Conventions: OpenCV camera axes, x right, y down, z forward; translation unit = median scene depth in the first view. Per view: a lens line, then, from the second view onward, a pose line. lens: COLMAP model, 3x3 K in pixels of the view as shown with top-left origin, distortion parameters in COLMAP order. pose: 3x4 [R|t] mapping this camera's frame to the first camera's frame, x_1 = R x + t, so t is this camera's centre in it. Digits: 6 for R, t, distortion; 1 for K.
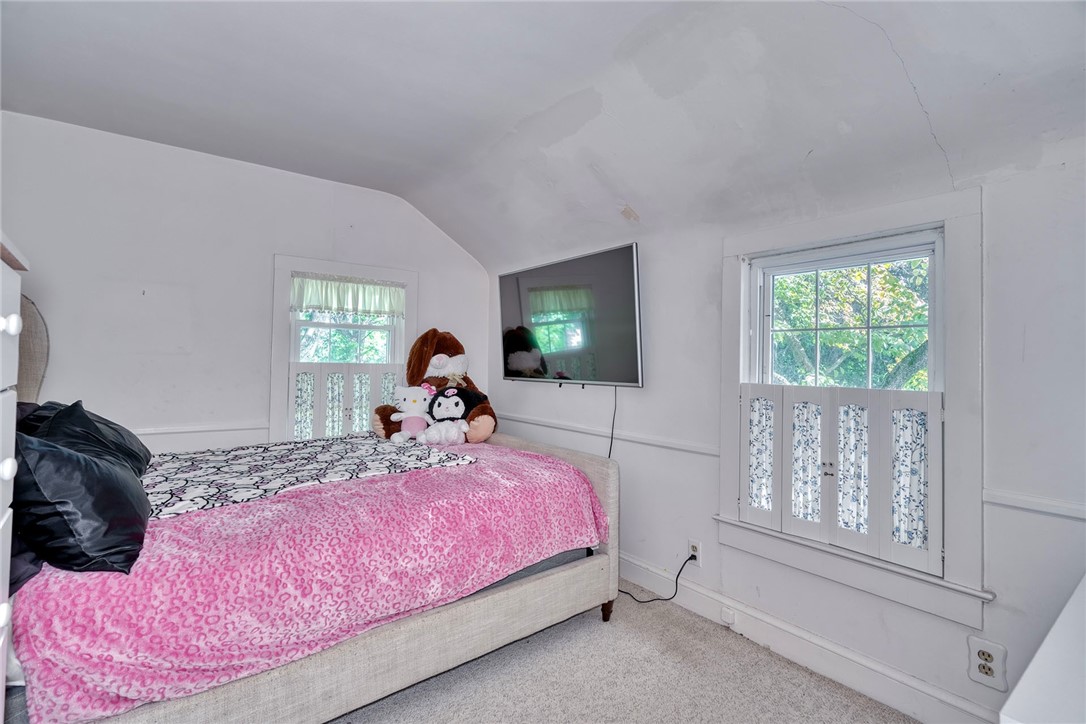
lens RADIAL K [[501.8, 0, 543.4], [0, 501.8, 357.3], [0, 0, 1]] dist [-0.004216, 0.002663]
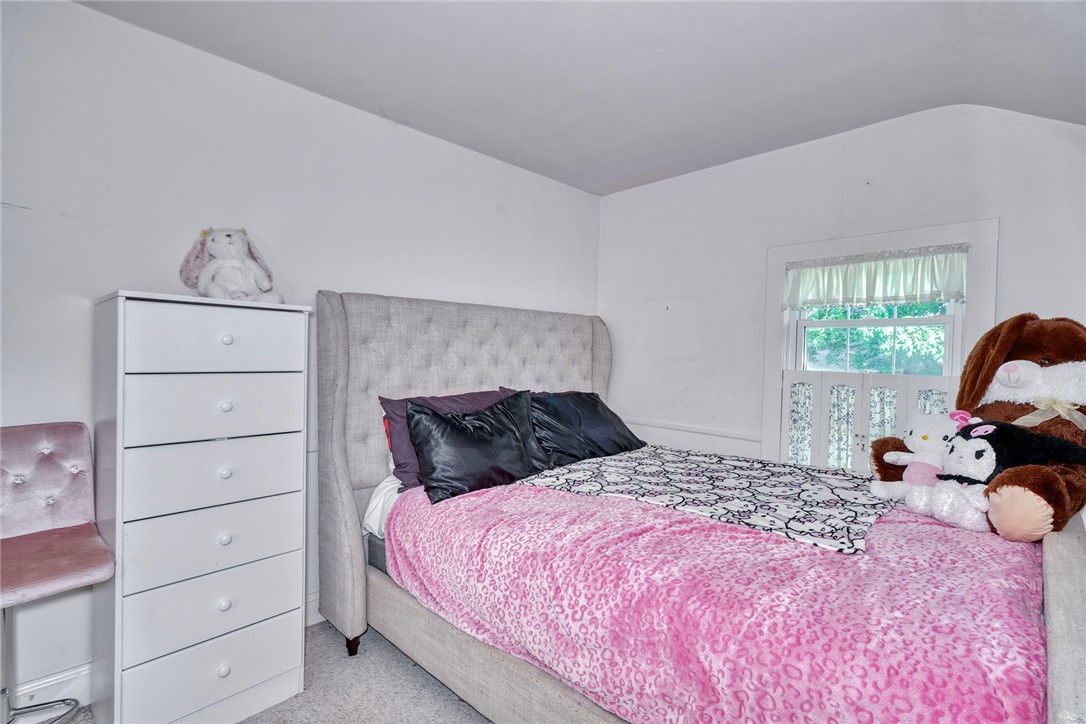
lens RADIAL K [[501.8, 0, 542.4], [0, 501.8, 364.6], [0, 0, 1]] dist [-0.004216, 0.002663]
pose [[0.134814, 0.004798, -0.990859, 0.284120], [-0.013585, 0.999903, 0.002993, 0.003802], [0.990778, 0.013057, 0.134866, 0.465785]]
